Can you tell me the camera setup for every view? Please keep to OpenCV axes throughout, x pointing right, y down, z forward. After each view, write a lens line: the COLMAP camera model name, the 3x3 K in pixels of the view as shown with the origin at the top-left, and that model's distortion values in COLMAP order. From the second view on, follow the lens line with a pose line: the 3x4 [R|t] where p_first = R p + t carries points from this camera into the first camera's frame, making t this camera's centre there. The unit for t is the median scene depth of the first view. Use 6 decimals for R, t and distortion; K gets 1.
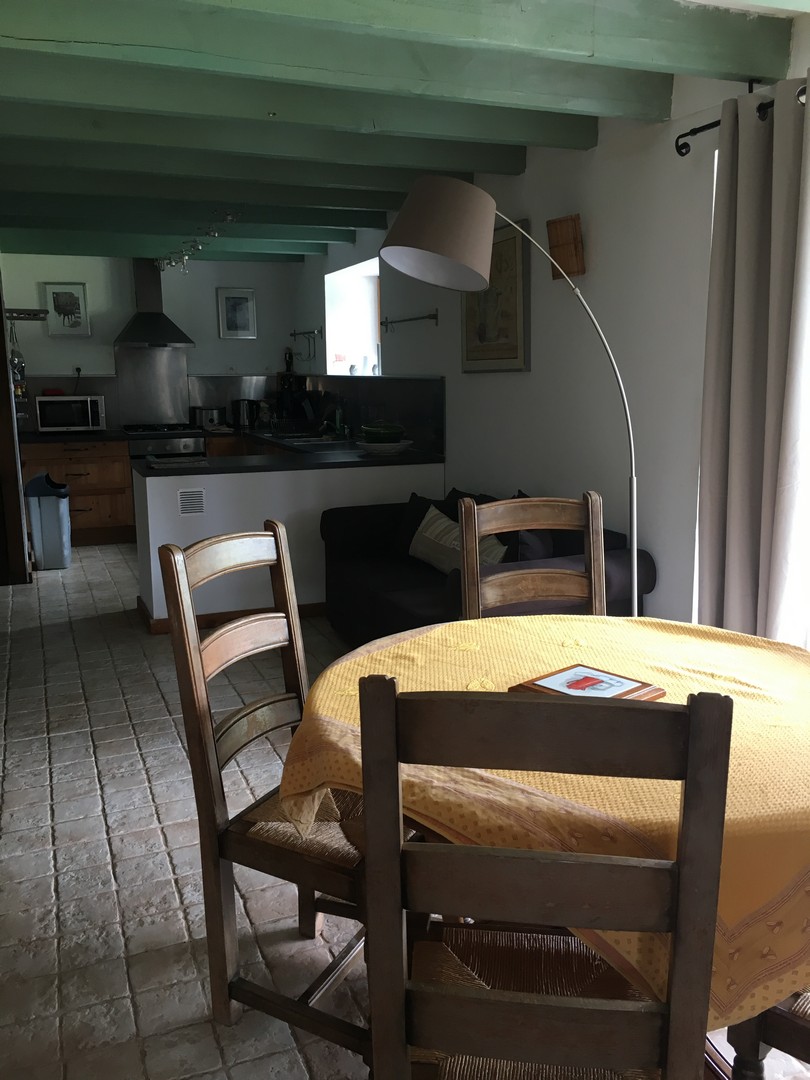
lens RADIAL K [[927.7, 0, 407.0], [0, 927.7, 538.9], [0, 0, 1]] dist [0.031146, -0.004228]
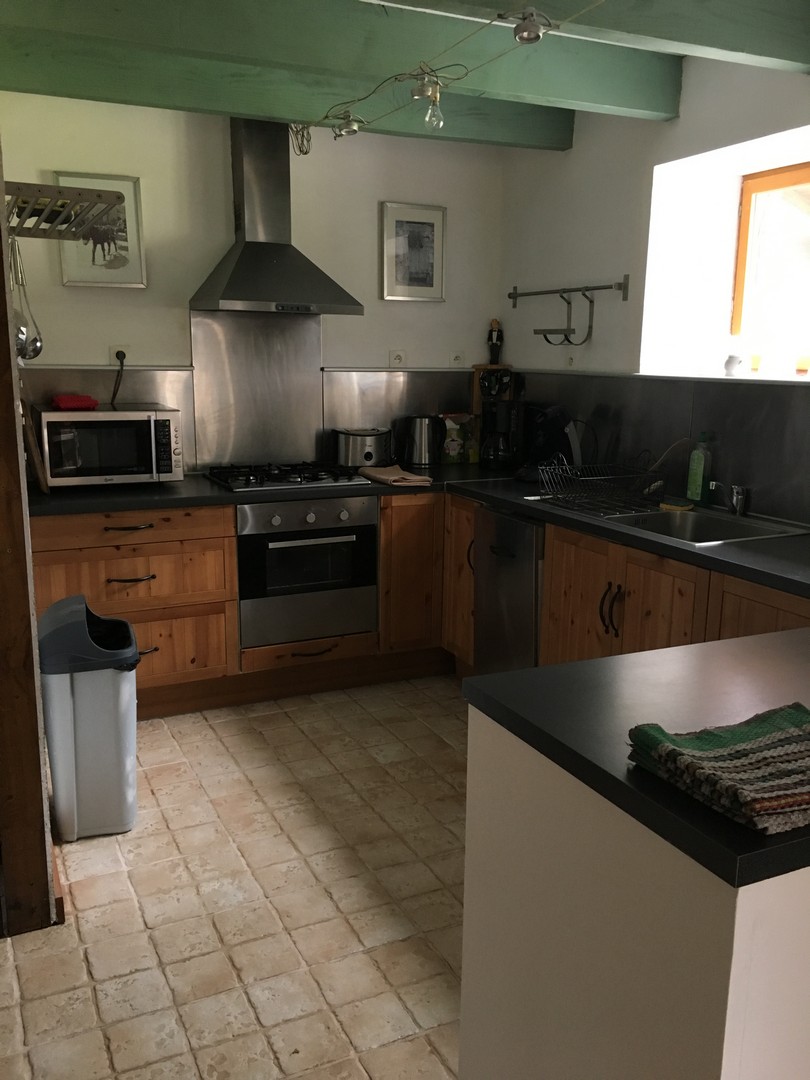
lens RADIAL K [[927.7, 0, 402.0], [0, 927.7, 541.0], [0, 0, 1]] dist [0.031146, -0.004228]
pose [[0.998116, 0.005987, 0.061068, -0.242829], [-0.006959, 0.999852, 0.015727, -0.095492], [-0.060965, -0.016123, 0.998010, 0.516395]]
